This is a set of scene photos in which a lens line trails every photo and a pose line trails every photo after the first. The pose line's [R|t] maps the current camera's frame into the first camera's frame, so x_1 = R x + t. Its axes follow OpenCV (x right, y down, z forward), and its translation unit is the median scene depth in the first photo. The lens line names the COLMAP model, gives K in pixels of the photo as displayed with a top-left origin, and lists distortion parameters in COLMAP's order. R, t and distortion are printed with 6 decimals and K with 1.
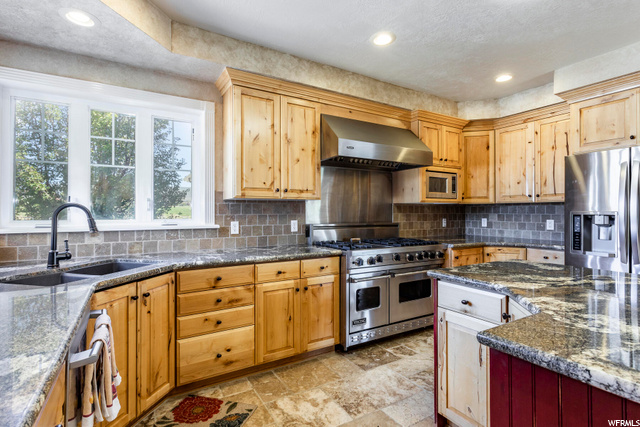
lens RADIAL K [[313.8, 0, 320.0], [0, 313.8, 213.5], [0, 0, 1]] dist [-0.000099, 0.000184]
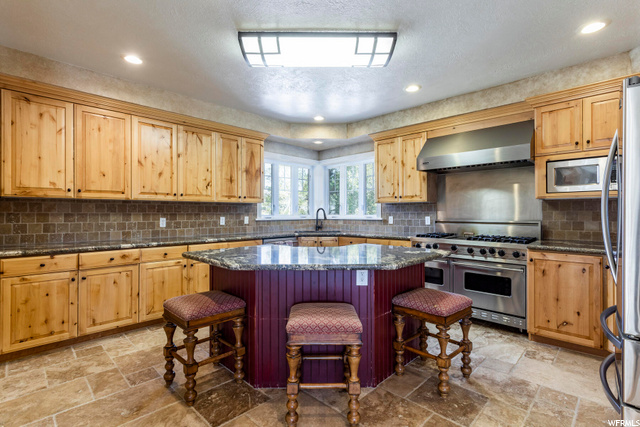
lens RADIAL K [[313.8, 0, 320.0], [0, 313.8, 213.5], [0, 0, 1]] dist [-0.000099, 0.000184]
pose [[0.248793, 0.001296, -0.968556, 1.280251], [0.005035, 0.999984, 0.002631, 0.003123], [0.968544, -0.005531, 0.248782, 0.210785]]
